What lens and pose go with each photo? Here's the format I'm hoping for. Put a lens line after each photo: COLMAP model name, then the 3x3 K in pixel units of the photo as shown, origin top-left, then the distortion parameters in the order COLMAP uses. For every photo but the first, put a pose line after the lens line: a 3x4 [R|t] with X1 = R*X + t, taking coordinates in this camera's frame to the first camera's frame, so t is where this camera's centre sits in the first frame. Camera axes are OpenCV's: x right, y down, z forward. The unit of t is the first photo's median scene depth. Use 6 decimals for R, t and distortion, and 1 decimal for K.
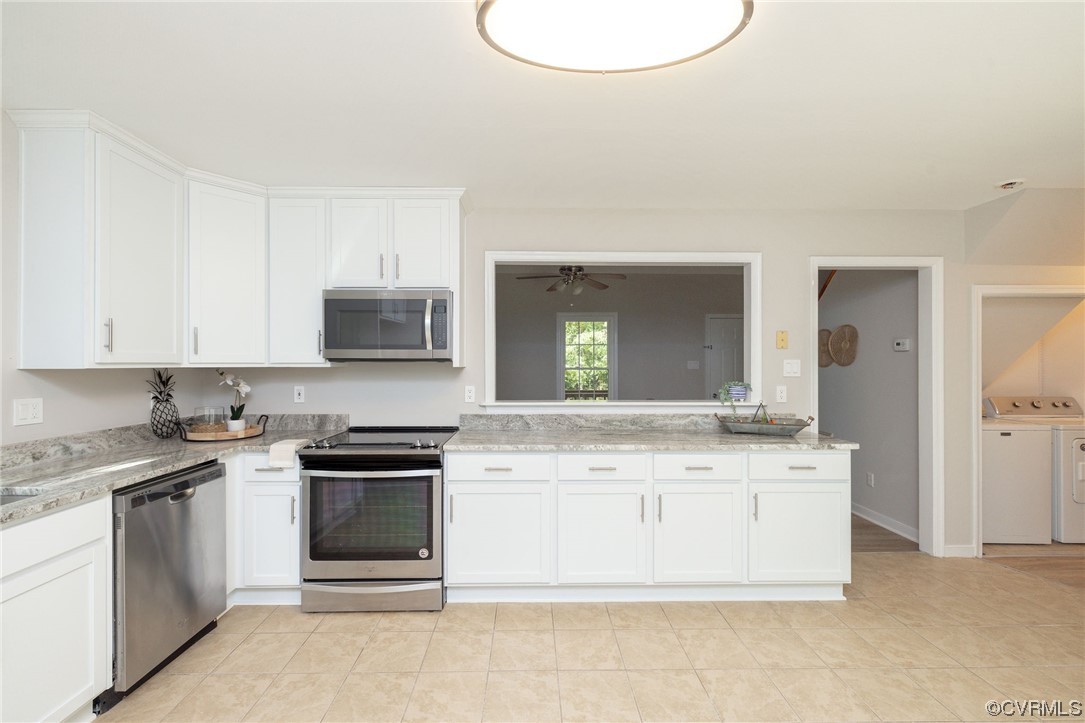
lens RADIAL K [[454.4, 0, 542.1], [0, 454.4, 362.6], [0, 0, 1]] dist [0.000105, 0.000402]
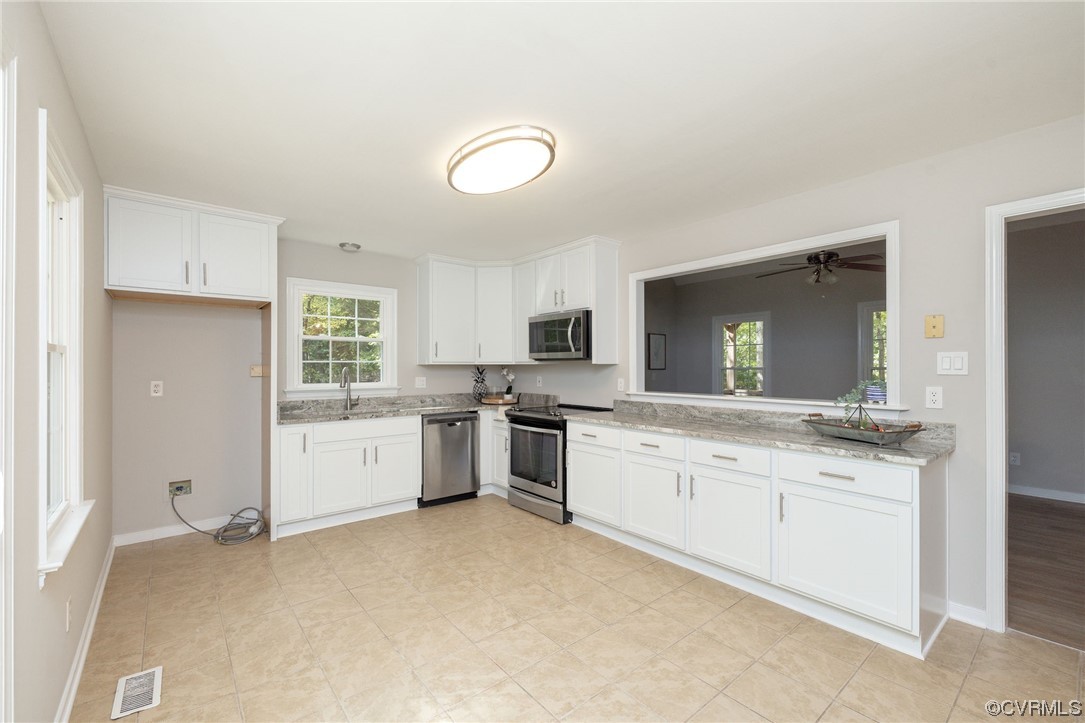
lens RADIAL K [[454.4, 0, 540.0], [0, 454.4, 365.0], [0, 0, 1]] dist [0.000105, 0.000402]
pose [[0.621858, -0.003247, -0.783123, 0.846486], [0.005152, 0.999987, -0.000055, 0.013434], [0.783113, -0.004001, 0.621866, 0.003803]]
